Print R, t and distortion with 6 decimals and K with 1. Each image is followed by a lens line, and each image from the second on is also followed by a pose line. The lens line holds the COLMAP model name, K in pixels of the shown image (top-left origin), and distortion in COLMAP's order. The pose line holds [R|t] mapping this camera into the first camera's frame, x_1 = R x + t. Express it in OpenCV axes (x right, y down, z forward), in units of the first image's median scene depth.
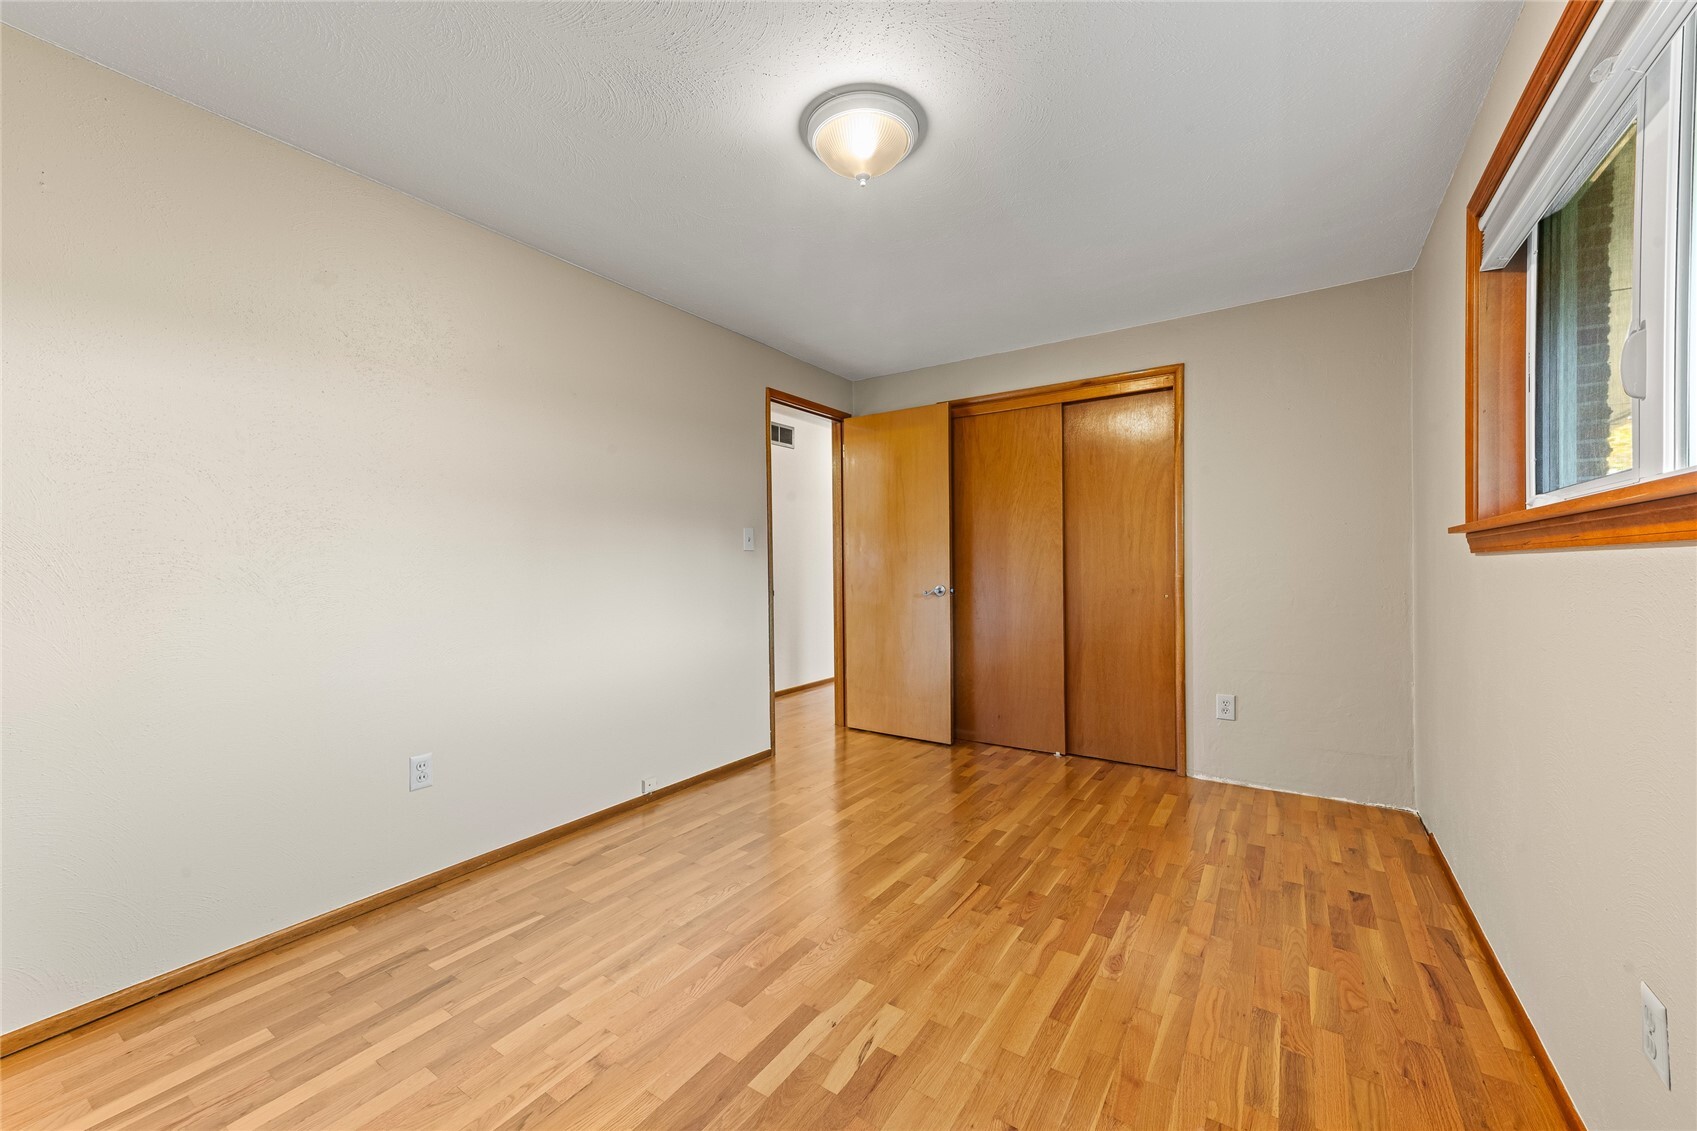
lens RADIAL K [[658.9, 0, 846.3], [0, 658.9, 567.4], [0, 0, 1]] dist [0.024566, 0.000173]
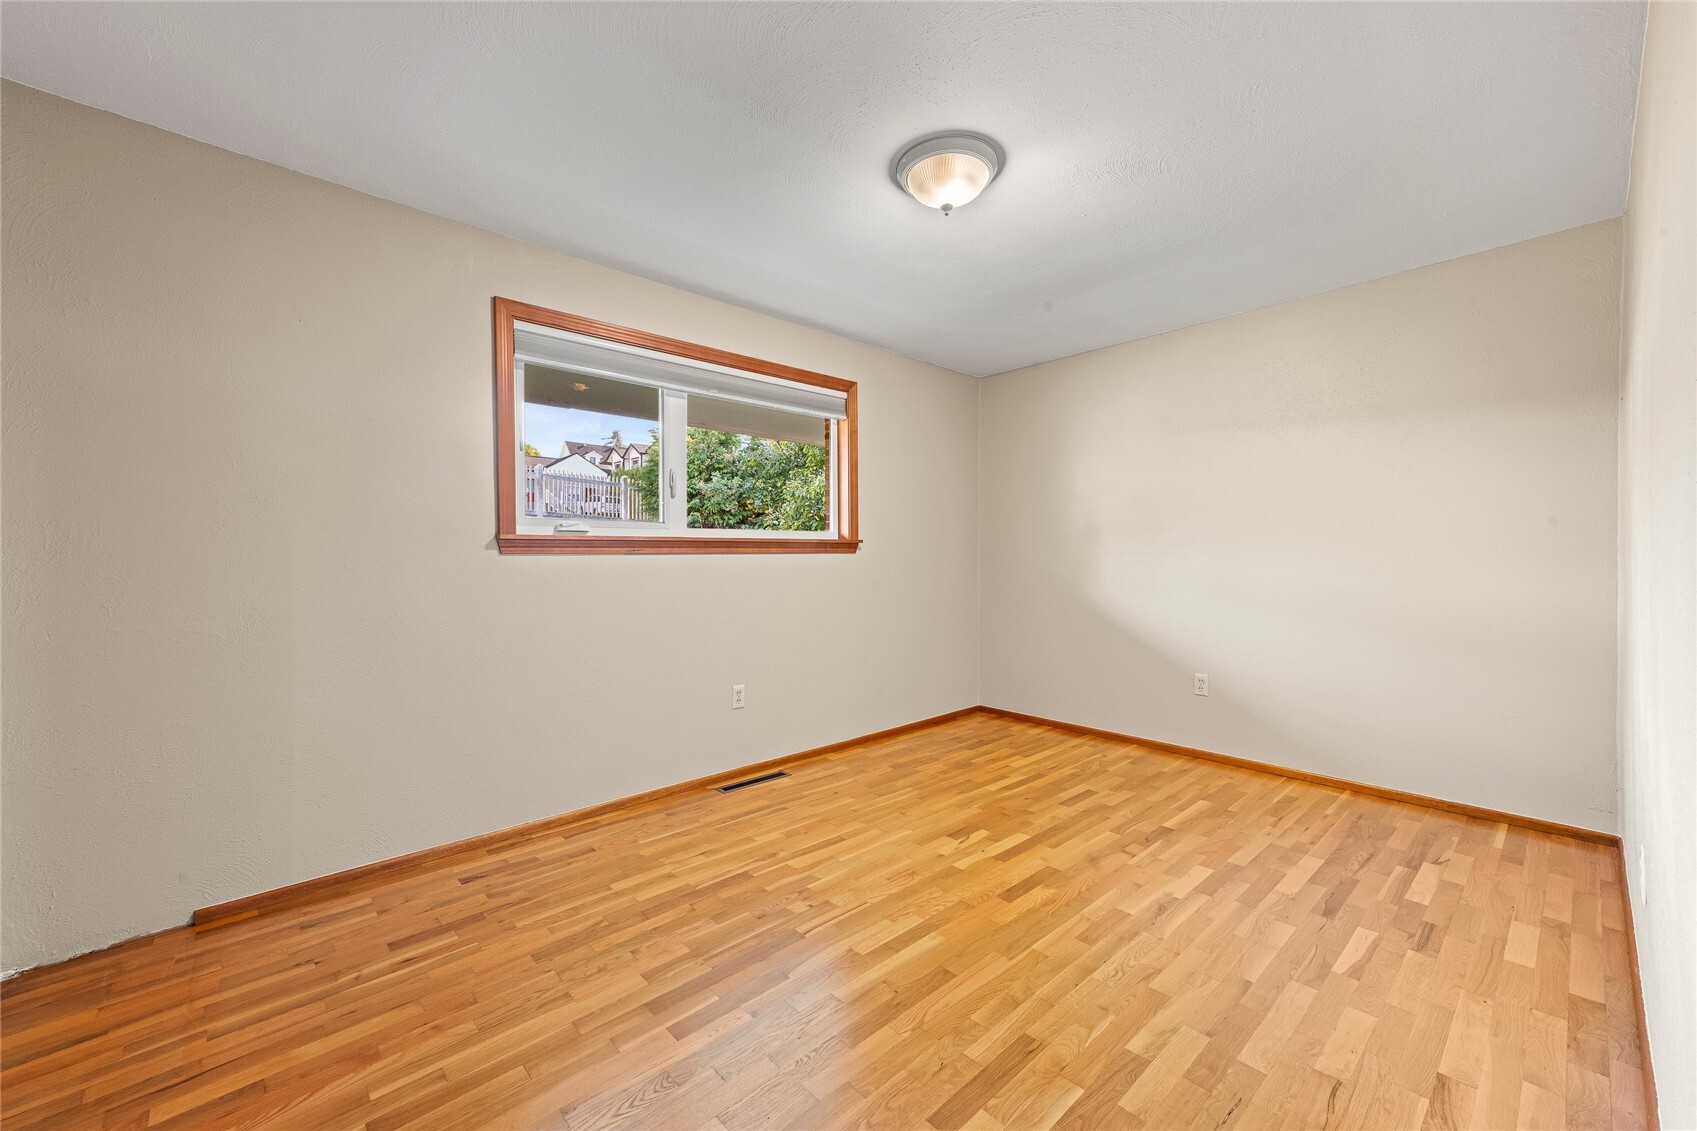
lens RADIAL K [[658.9, 0, 846.3], [0, 658.9, 567.4], [0, 0, 1]] dist [0.024566, 0.000173]
pose [[-0.971453, 0.009229, 0.237052, -0.061296], [0.013187, 0.999799, 0.015116, -0.005684], [-0.236865, 0.017811, -0.971379, 1.905759]]
